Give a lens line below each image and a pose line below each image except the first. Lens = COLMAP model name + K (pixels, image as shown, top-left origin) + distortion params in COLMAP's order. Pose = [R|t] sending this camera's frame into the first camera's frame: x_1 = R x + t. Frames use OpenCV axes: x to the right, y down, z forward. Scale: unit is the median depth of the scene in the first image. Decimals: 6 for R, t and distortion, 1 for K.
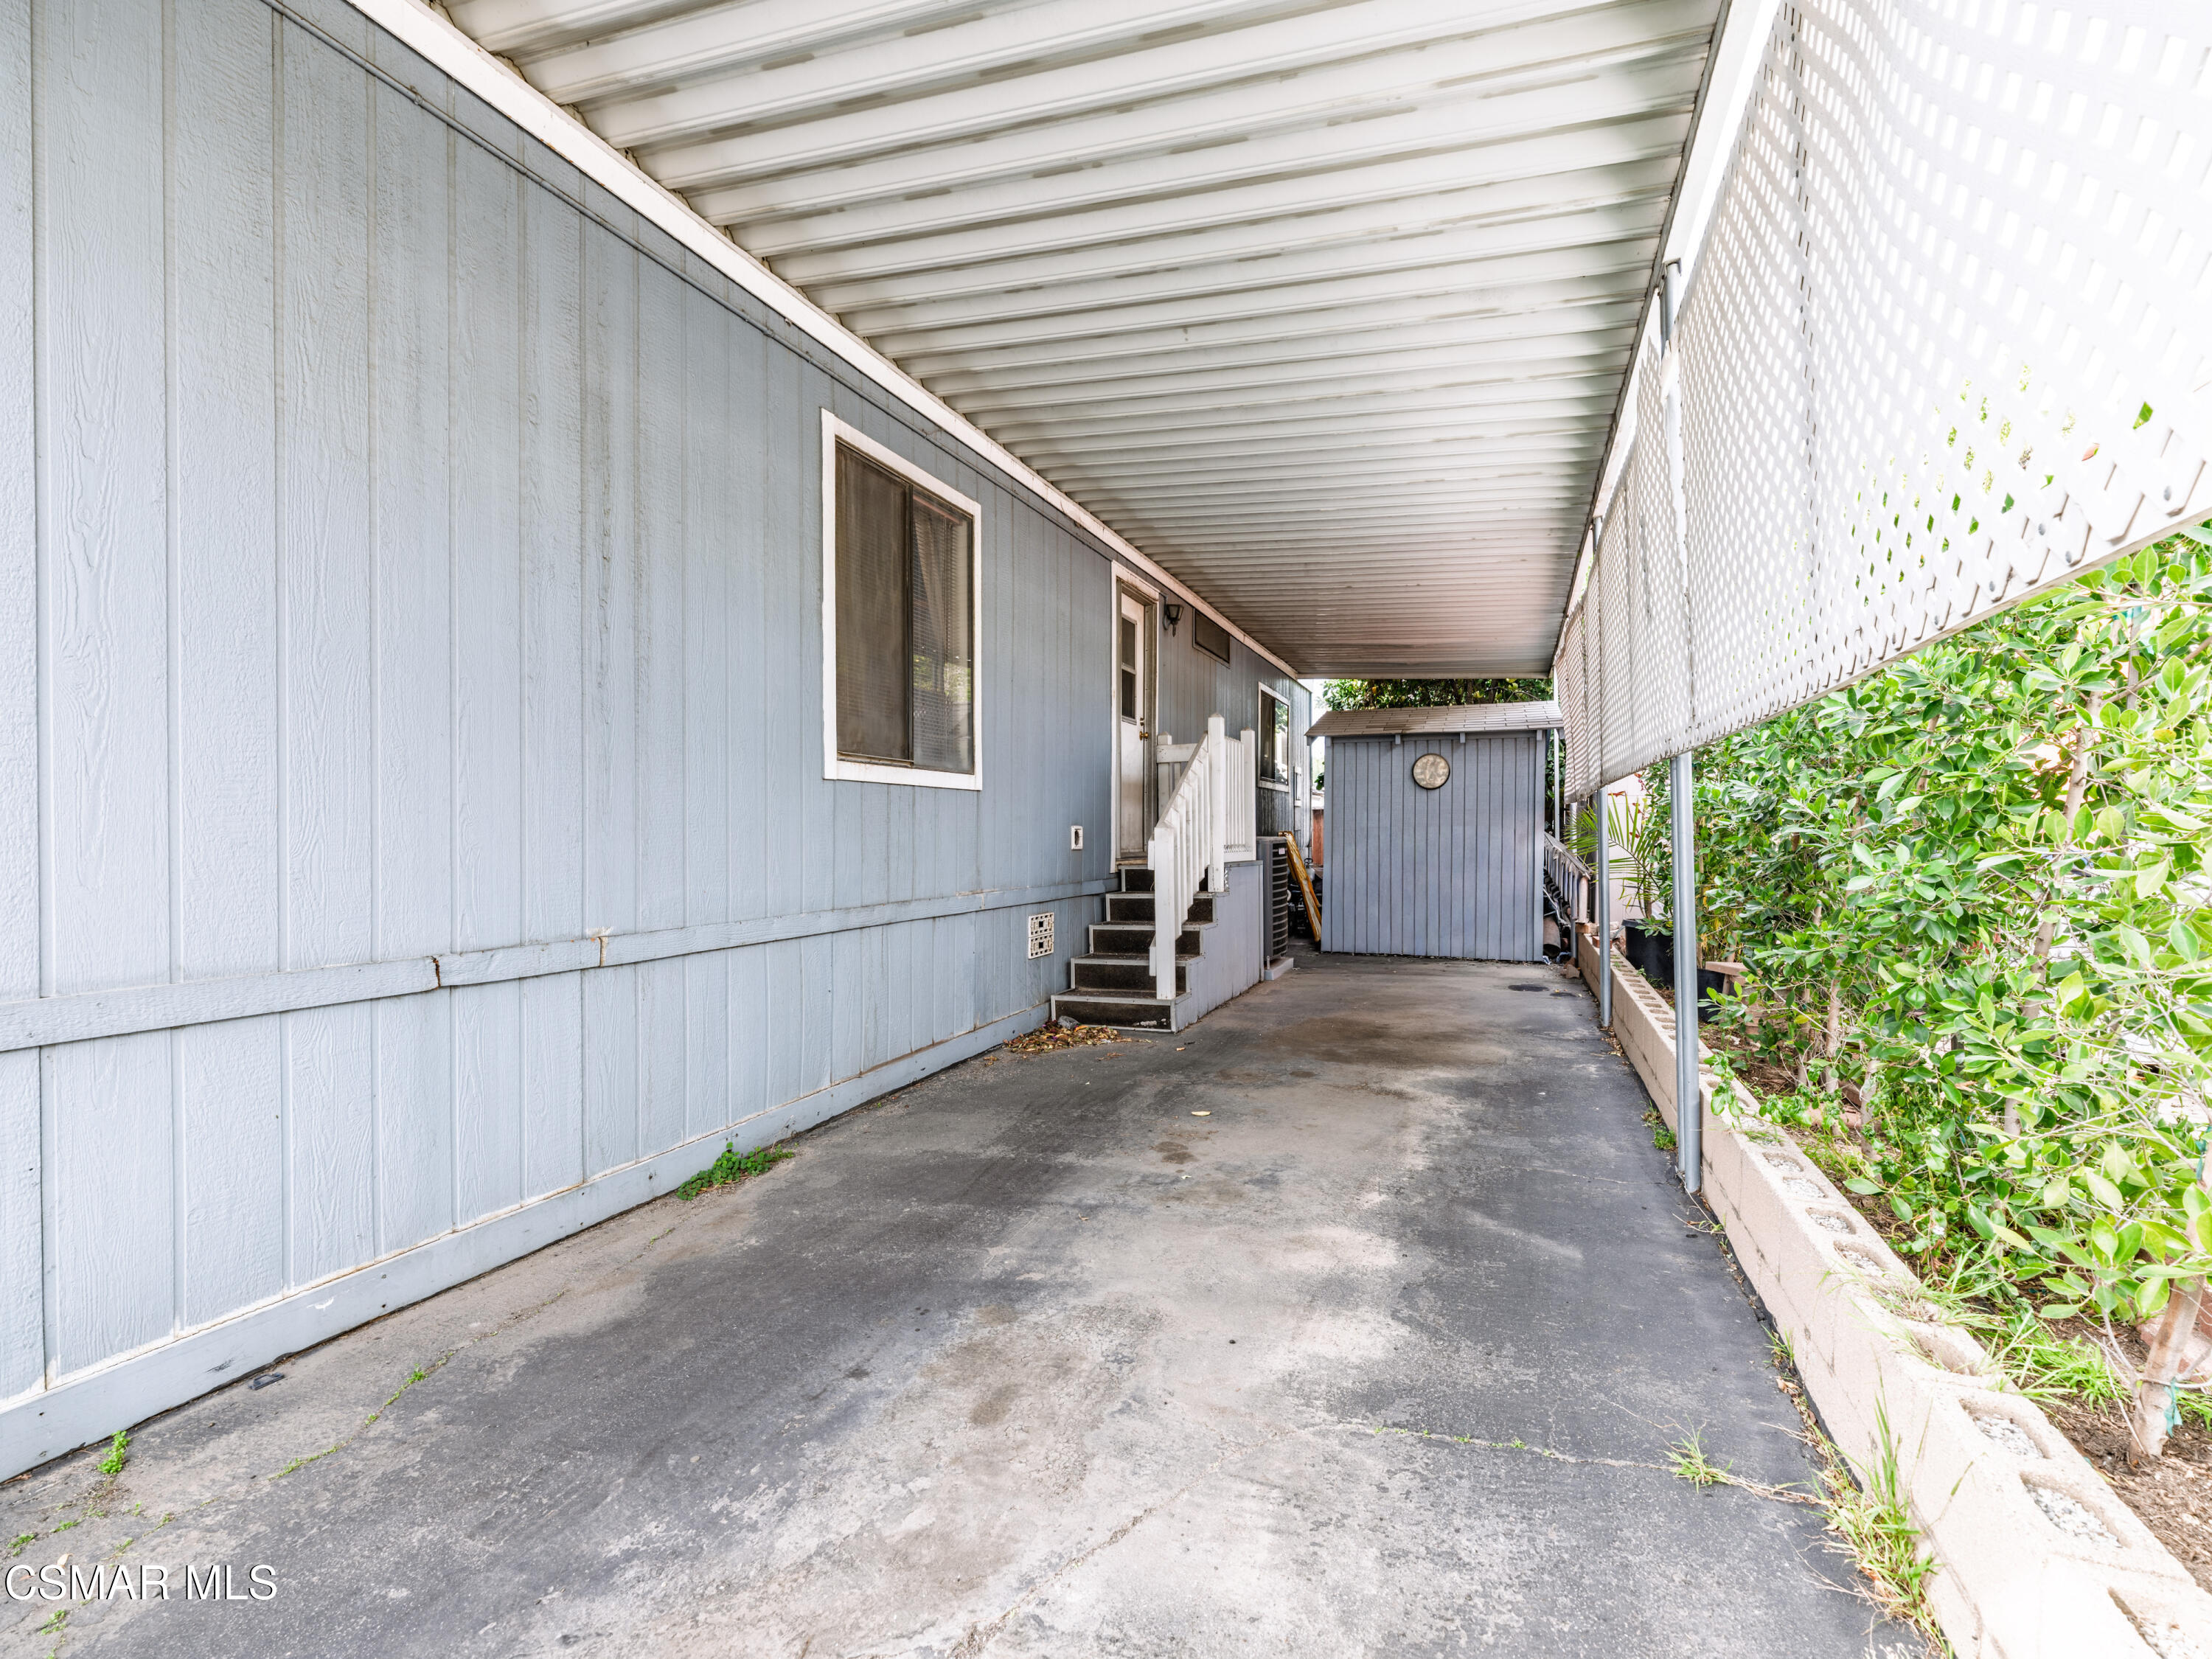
lens RADIAL K [[1013.0, 0, 1108.8], [0, 1013.0, 837.4], [0, 0, 1]] dist [-0.002121, 0.000323]
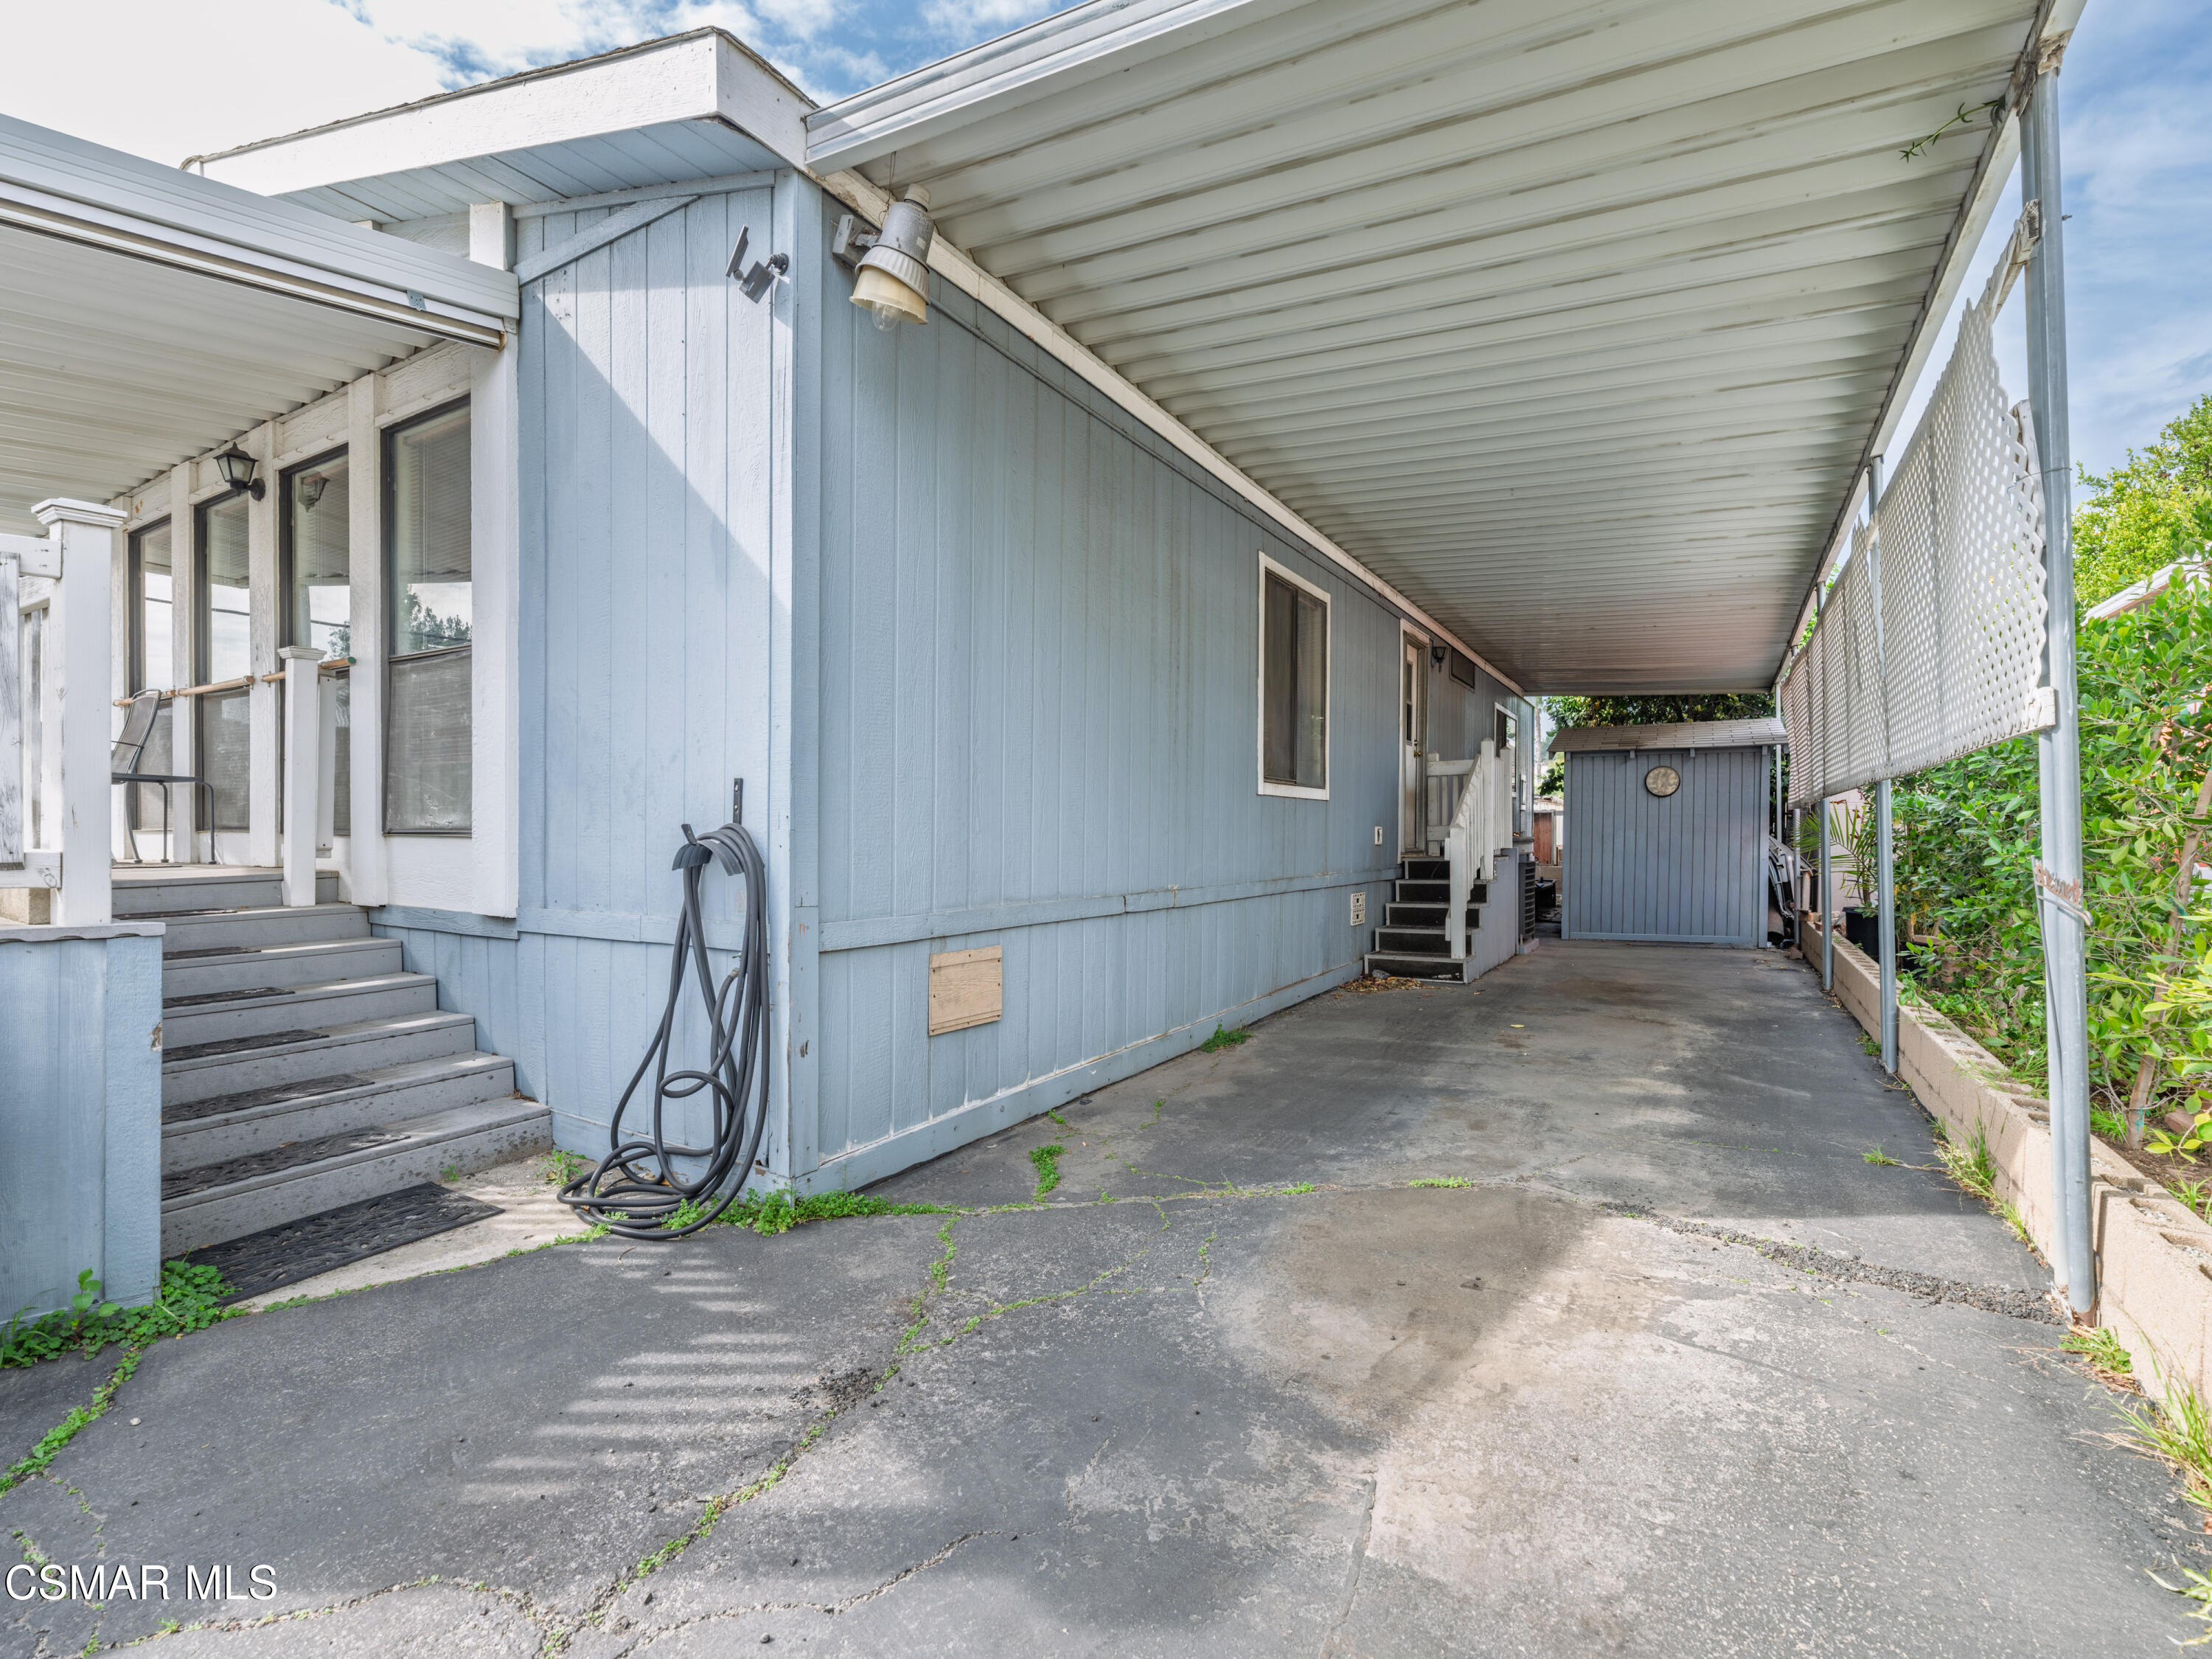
lens RADIAL K [[1020.1, 0, 1099.8], [0, 1020.1, 831.4], [0, 0, 1]] dist [-0.000904, 0.000415]
pose [[0.986529, 0.005542, -0.163490, -0.204598], [-0.006744, 0.999954, -0.006798, 0.007421], [0.163445, 0.007809, 0.986522, -0.418731]]
